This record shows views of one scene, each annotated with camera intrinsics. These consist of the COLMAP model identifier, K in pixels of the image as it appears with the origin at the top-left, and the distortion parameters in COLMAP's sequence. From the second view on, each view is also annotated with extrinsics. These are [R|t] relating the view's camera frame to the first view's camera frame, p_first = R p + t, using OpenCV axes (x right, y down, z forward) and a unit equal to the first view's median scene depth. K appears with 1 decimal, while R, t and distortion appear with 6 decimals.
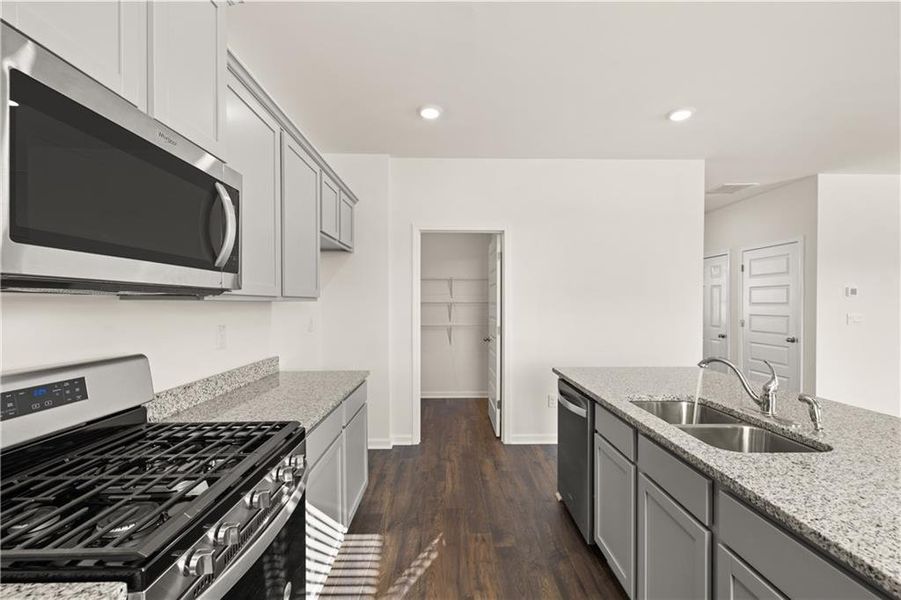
lens RADIAL K [[377.6, 0, 450.5], [0, 377.6, 300.0], [0, 0, 1]] dist [0.010443, 0.000039]
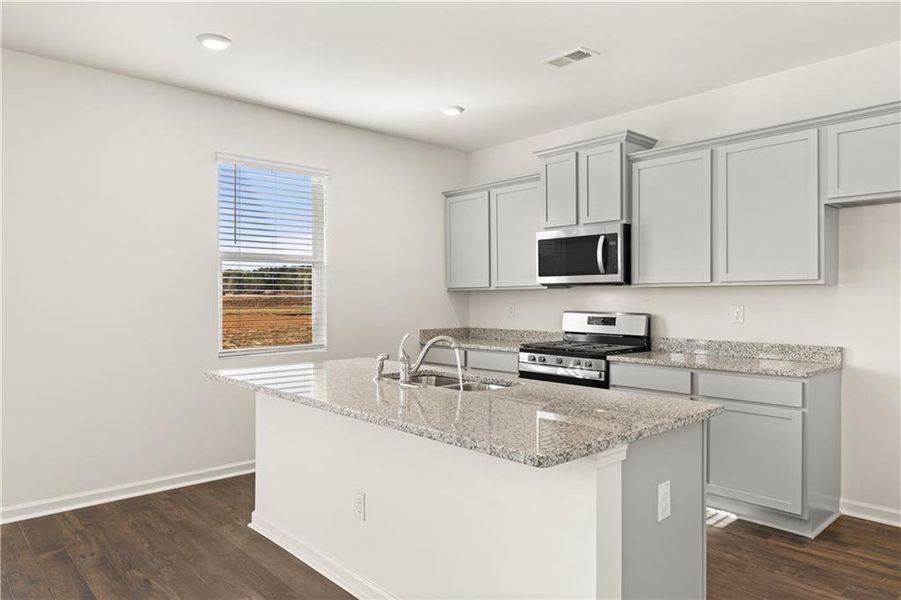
lens RADIAL K [[586.7, 0, 450.5], [0, 586.7, 300.0], [0, 0, 1]] dist [0.002753, 0.000111]
pose [[-0.743661, 0.004741, -0.668540, 1.477100], [0.003385, 0.999989, 0.003326, 0.037597], [0.668548, 0.000210, -0.743669, 1.842203]]
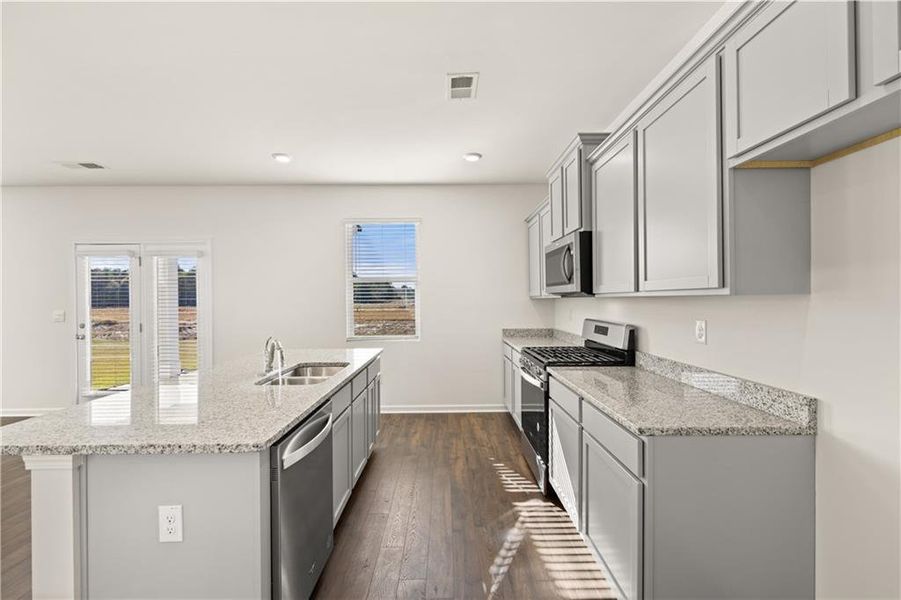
lens RADIAL K [[377.6, 0, 450.5], [0, 377.6, 300.0], [0, 0, 1]] dist [0.010443, 0.000039]
pose [[-0.999940, 0.009227, -0.005942, 0.060165], [0.009227, 0.999957, -0.000018, 0.006528], [0.005942, -0.000073, -0.999982, 1.996679]]
